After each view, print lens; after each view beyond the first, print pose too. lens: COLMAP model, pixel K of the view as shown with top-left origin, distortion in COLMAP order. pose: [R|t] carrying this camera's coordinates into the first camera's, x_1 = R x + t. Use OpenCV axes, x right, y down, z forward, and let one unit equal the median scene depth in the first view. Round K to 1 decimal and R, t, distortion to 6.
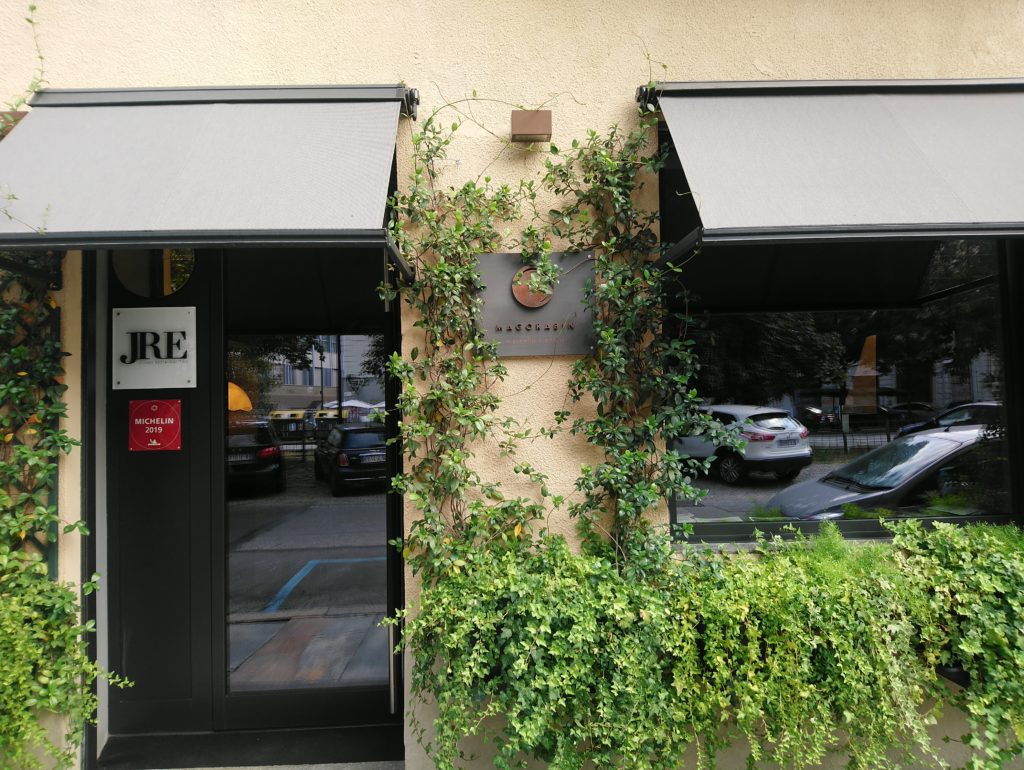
lens RADIAL K [[713.5, 0, 513.1], [0, 713.5, 385.2], [0, 0, 1]] dist [0.008571, 0.001406]
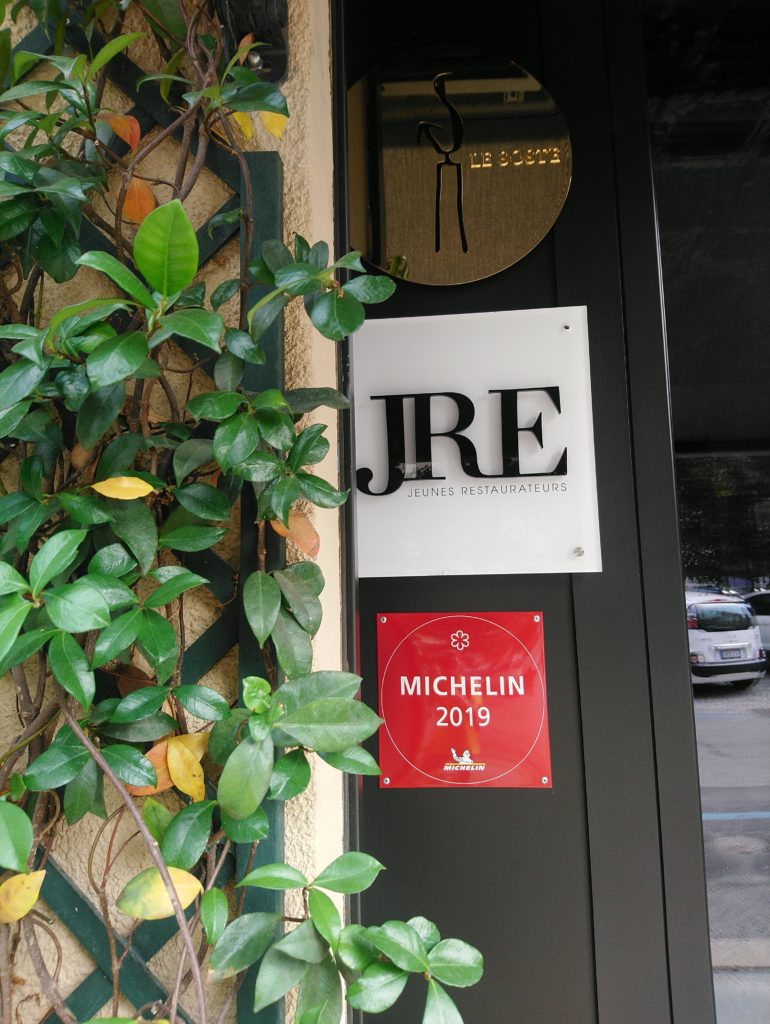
lens RADIAL K [[713.5, 0, 384.1], [0, 713.5, 510.4], [0, 0, 1]] dist [0.008571, 0.001406]
pose [[0.991429, -0.018112, -0.129383, -0.494652], [0.008095, 0.996957, -0.077536, 0.000045], [0.130394, 0.075824, 0.988559, 0.696028]]
